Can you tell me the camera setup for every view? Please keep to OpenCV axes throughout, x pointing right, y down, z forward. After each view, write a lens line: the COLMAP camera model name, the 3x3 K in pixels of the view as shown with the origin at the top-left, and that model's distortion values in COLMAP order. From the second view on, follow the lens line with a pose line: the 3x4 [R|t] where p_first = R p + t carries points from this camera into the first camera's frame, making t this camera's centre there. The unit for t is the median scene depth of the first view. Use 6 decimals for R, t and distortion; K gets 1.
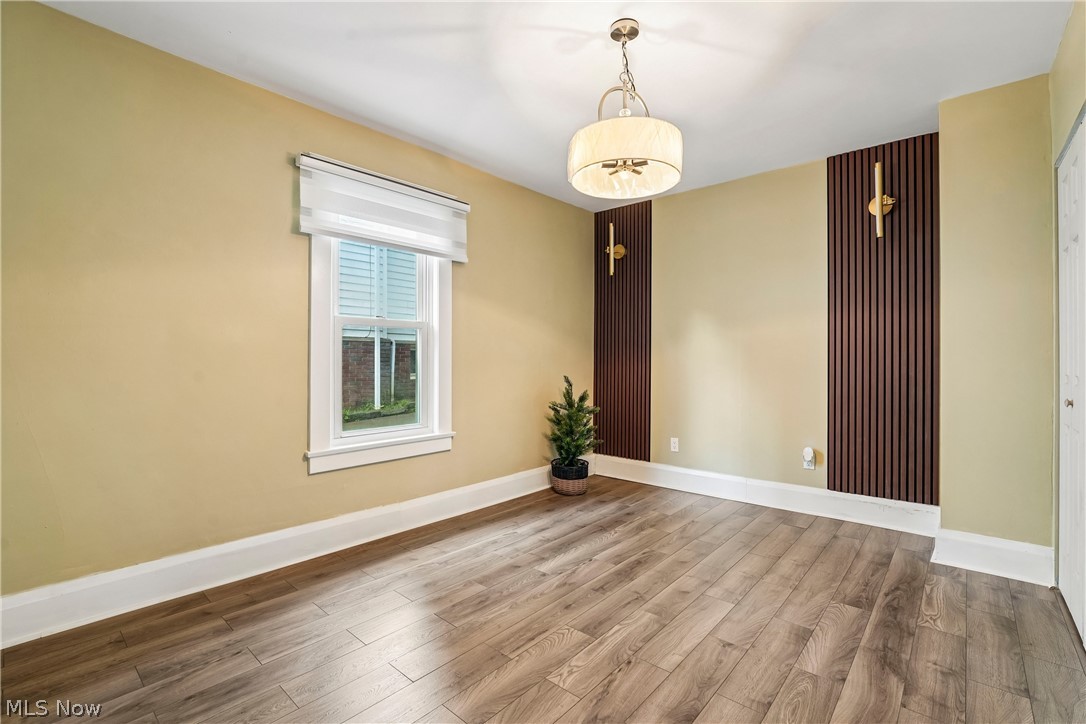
lens RADIAL K [[487.8, 0, 538.9], [0, 487.8, 361.6], [0, 0, 1]] dist [-0.014123, -0.000020]
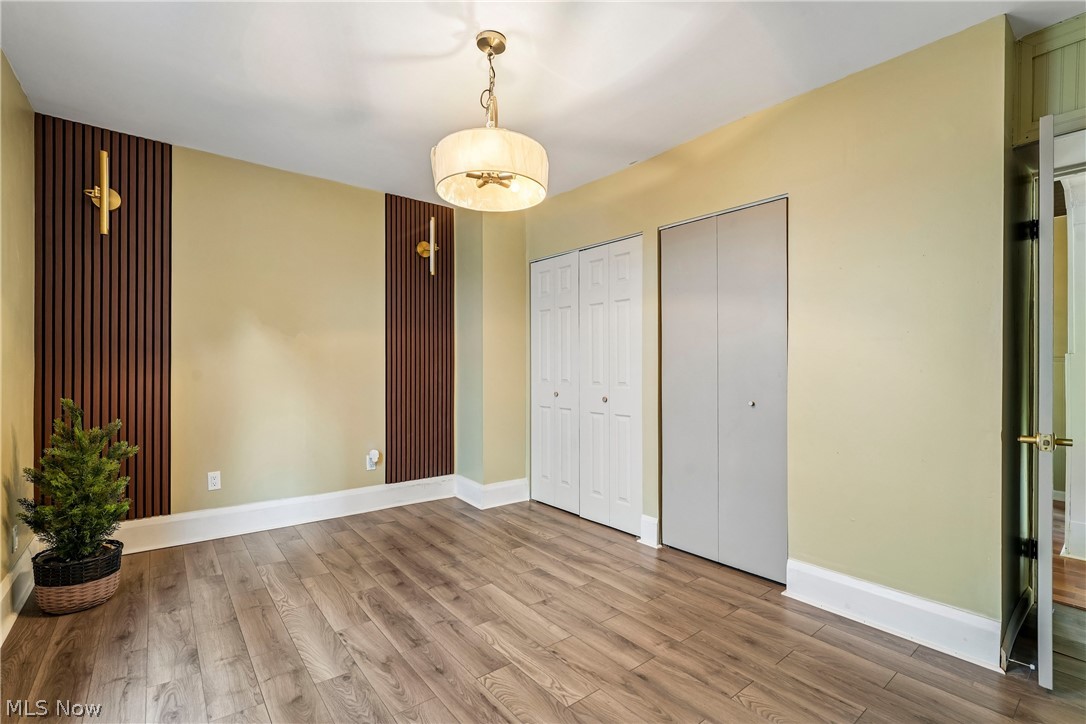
lens RADIAL K [[487.8, 0, 538.9], [0, 487.8, 361.6], [0, 0, 1]] dist [-0.014123, -0.000020]
pose [[0.174481, 0.015056, 0.984545, -0.689969], [0.000437, 0.999882, -0.015368, -0.009574], [-0.984660, 0.003112, 0.174454, 0.648465]]
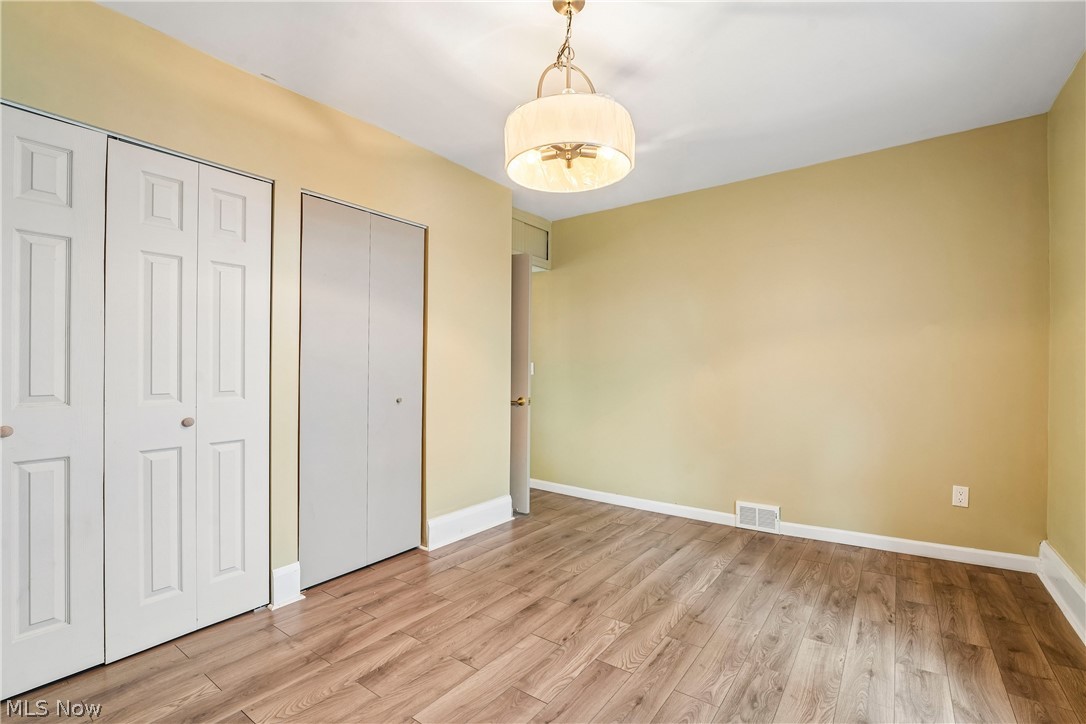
lens RADIAL K [[487.8, 0, 538.9], [0, 487.8, 361.6], [0, 0, 1]] dist [-0.014123, -0.000020]
pose [[-0.996270, -0.002094, -0.086264, 0.266946], [-0.001468, 0.999972, -0.007328, -0.020669], [0.086277, -0.007174, -0.996245, 1.646656]]
